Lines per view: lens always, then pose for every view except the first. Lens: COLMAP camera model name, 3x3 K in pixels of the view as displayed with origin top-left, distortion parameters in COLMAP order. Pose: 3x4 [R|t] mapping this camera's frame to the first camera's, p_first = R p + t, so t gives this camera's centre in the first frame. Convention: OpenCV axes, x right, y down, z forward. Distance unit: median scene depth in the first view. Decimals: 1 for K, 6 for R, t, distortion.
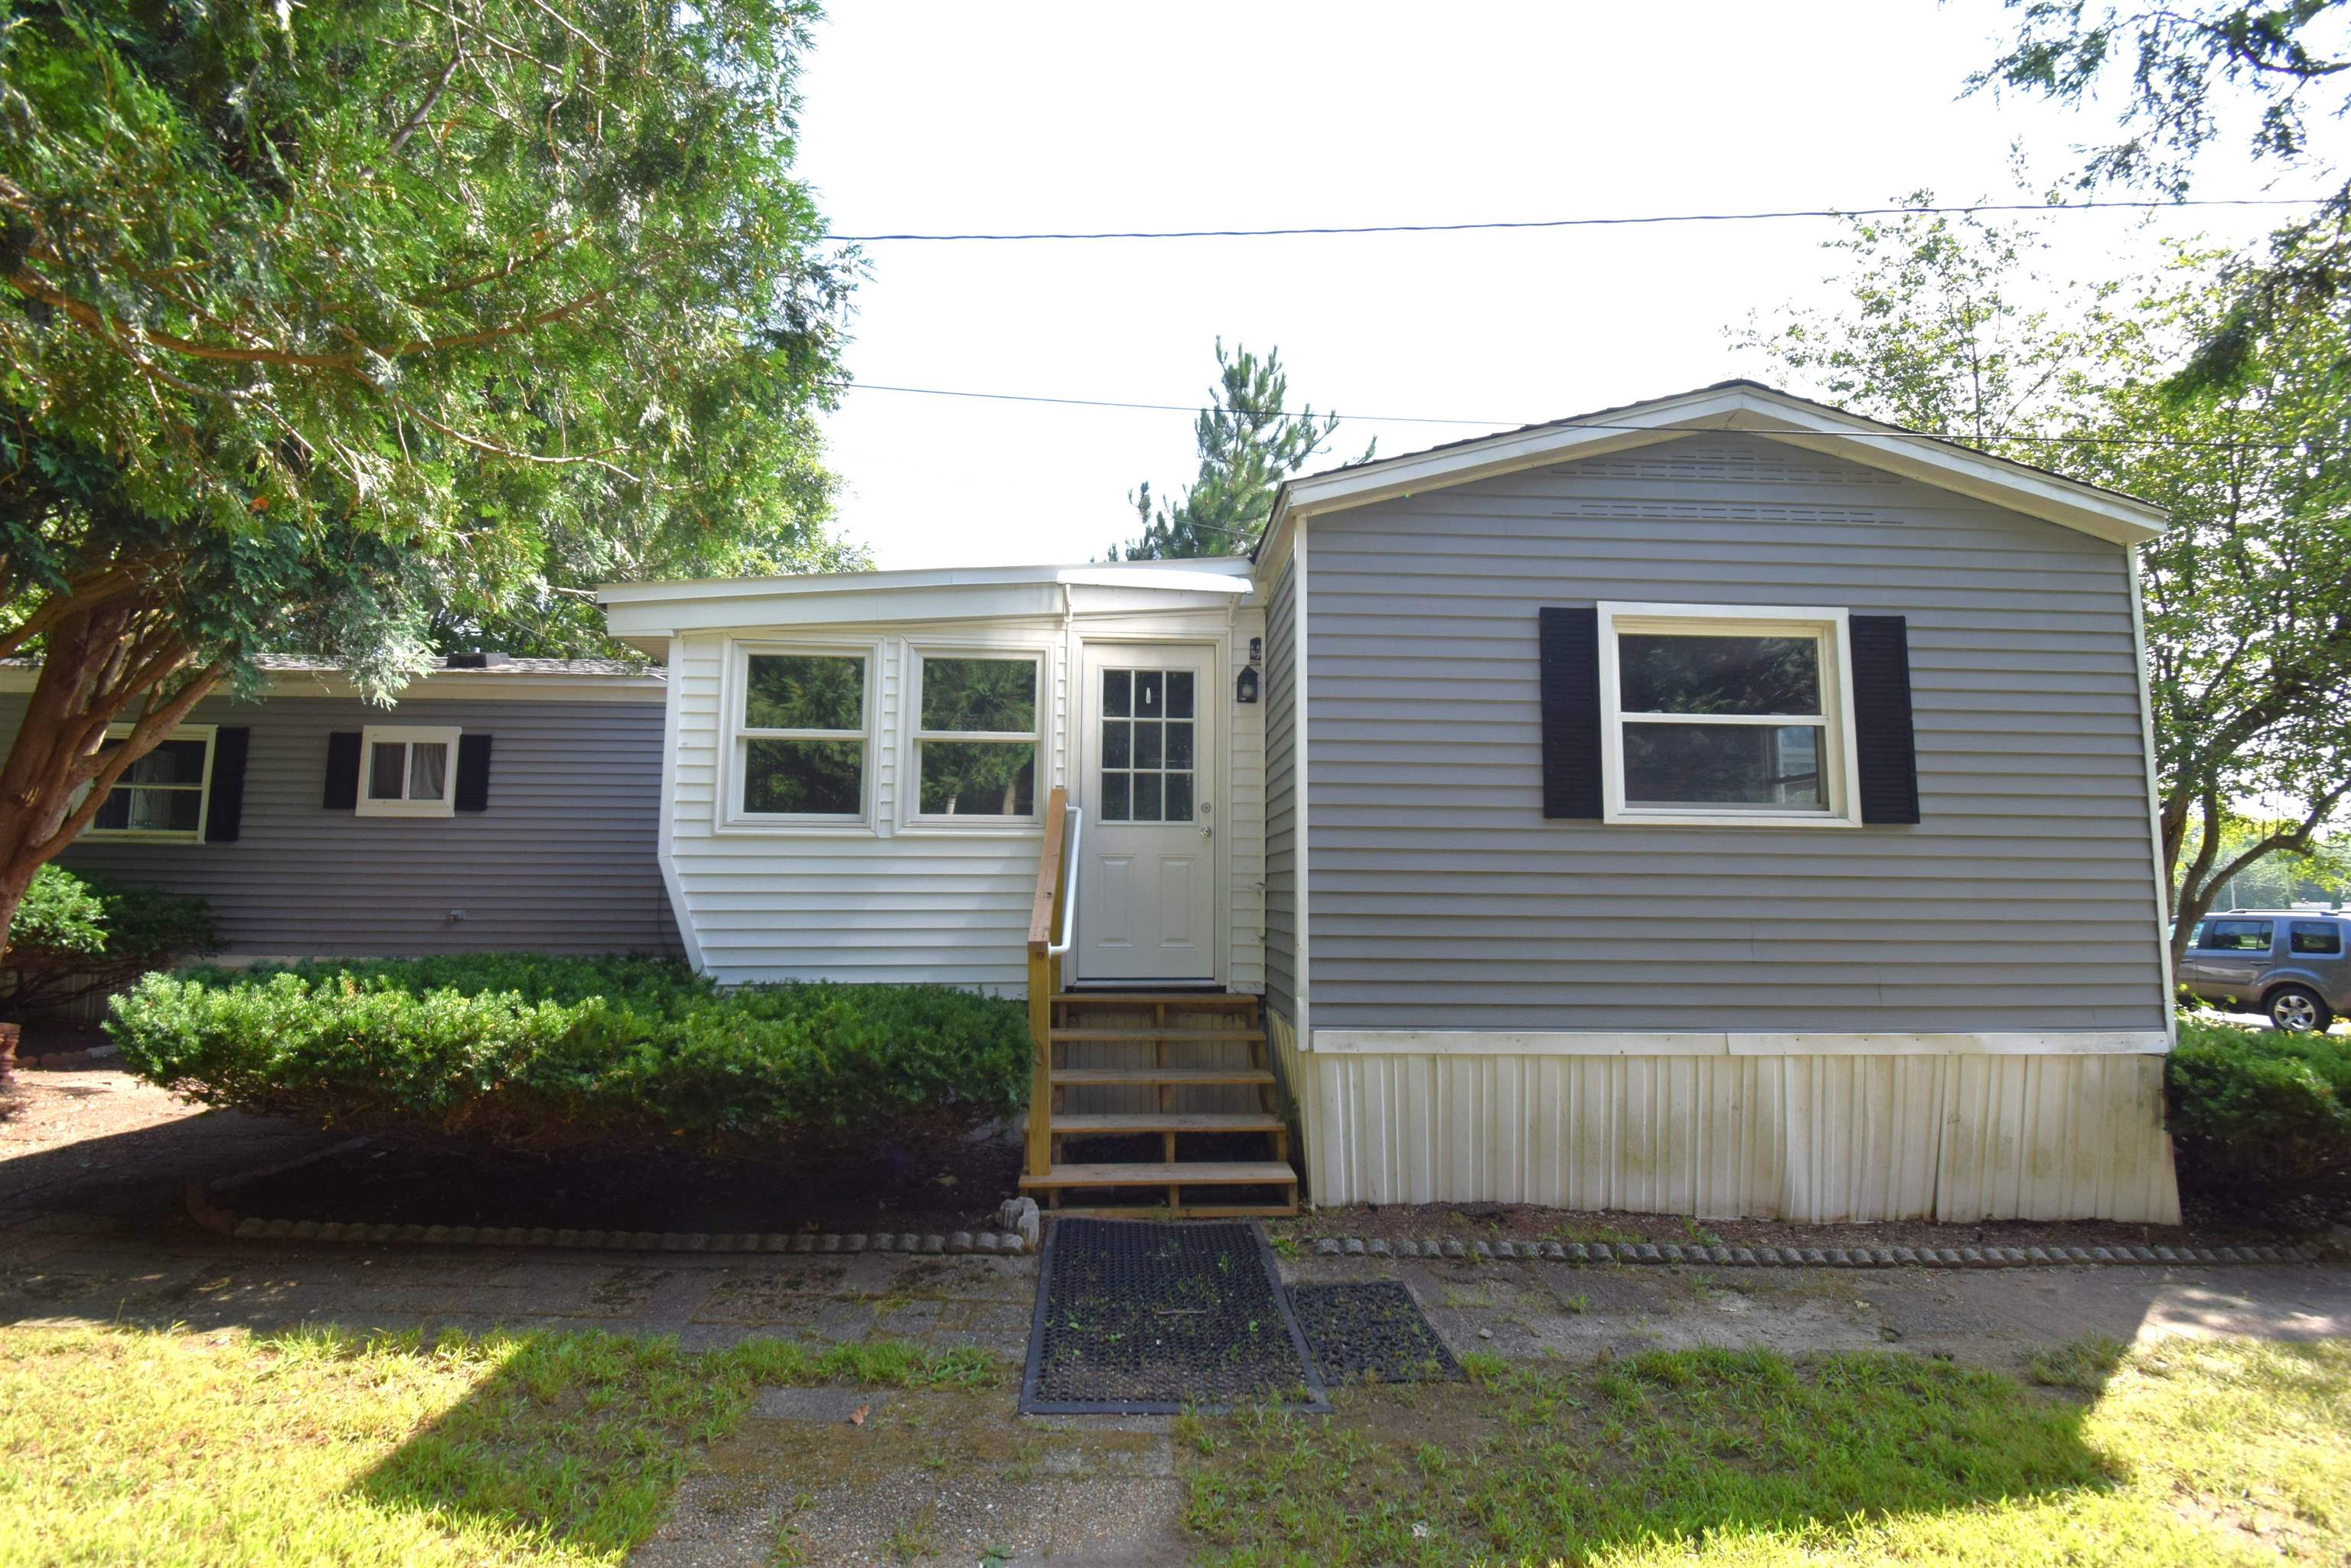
lens RADIAL K [[1040.8, 0, 1180.3], [0, 1040.8, 778.6], [0, 0, 1]] dist [0.019458, -0.025713]
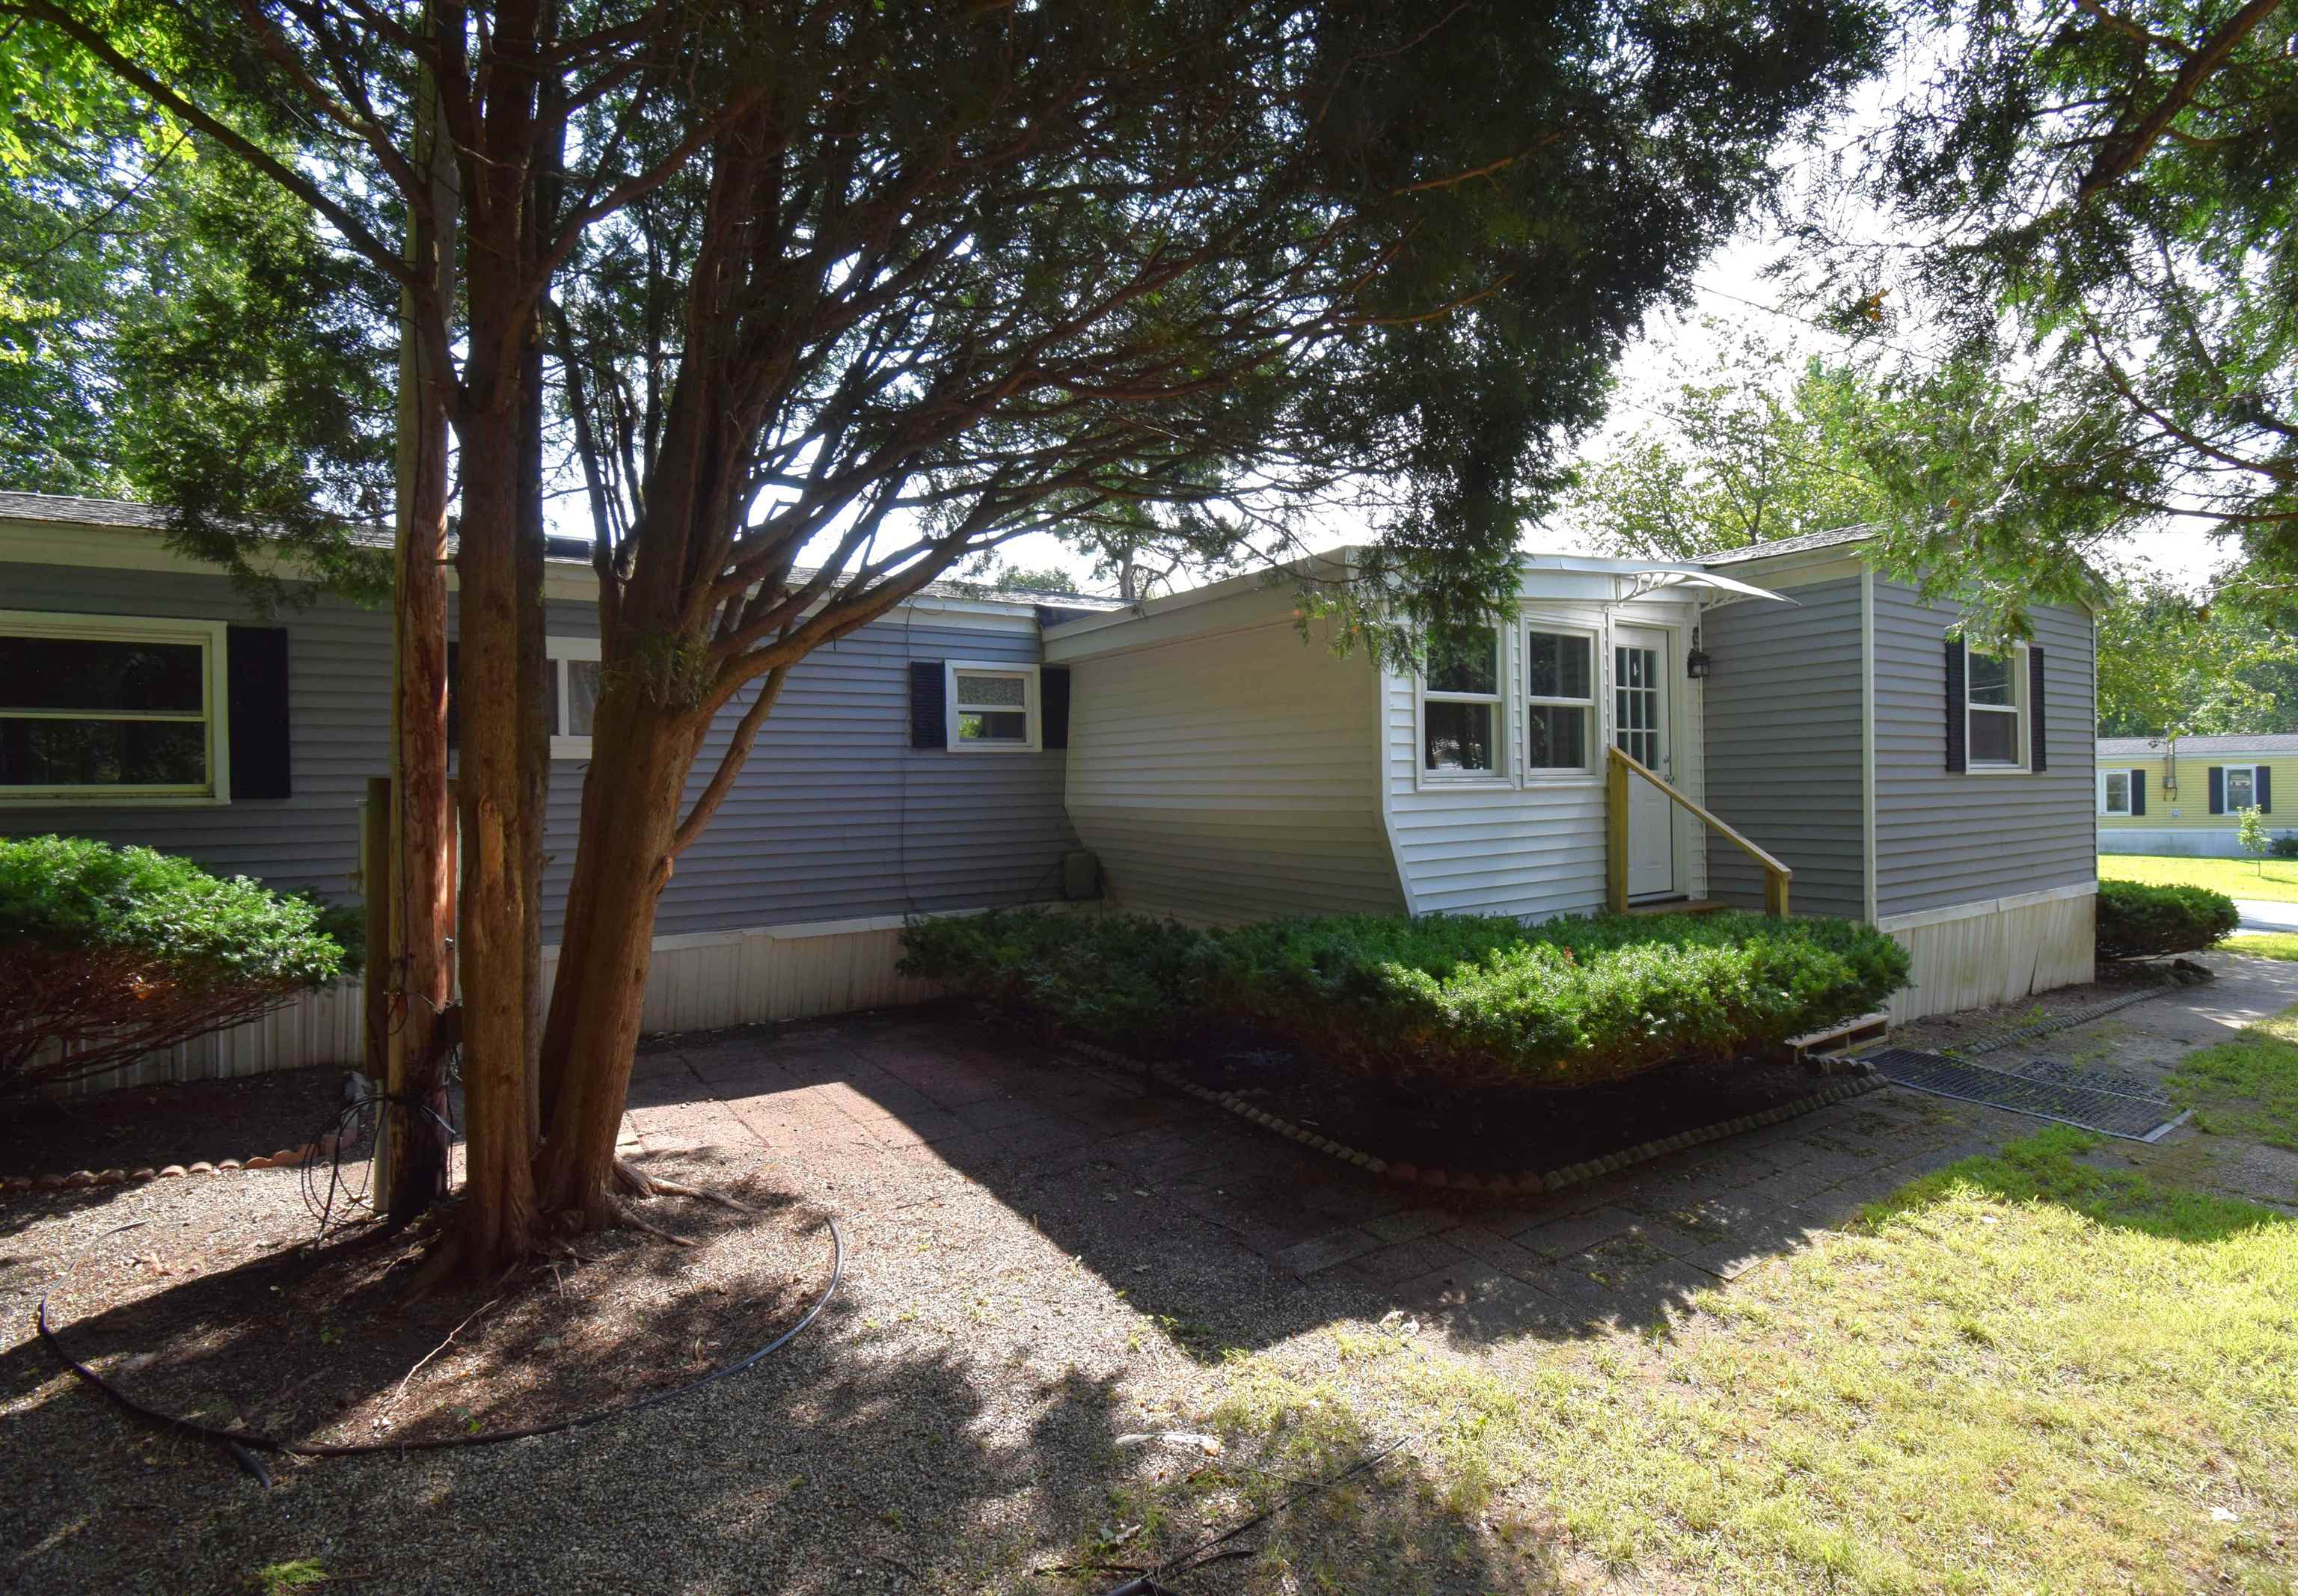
lens RADIAL K [[1060.7, 0, 1149.0], [0, 1060.7, 798.0], [0, 0, 1]] dist [0.000373, 0.000013]
pose [[0.861940, -0.029046, 0.506177, -1.203216], [-0.029026, 0.993893, 0.106460, -0.046406], [-0.506178, -0.106454, 0.855834, 0.202660]]
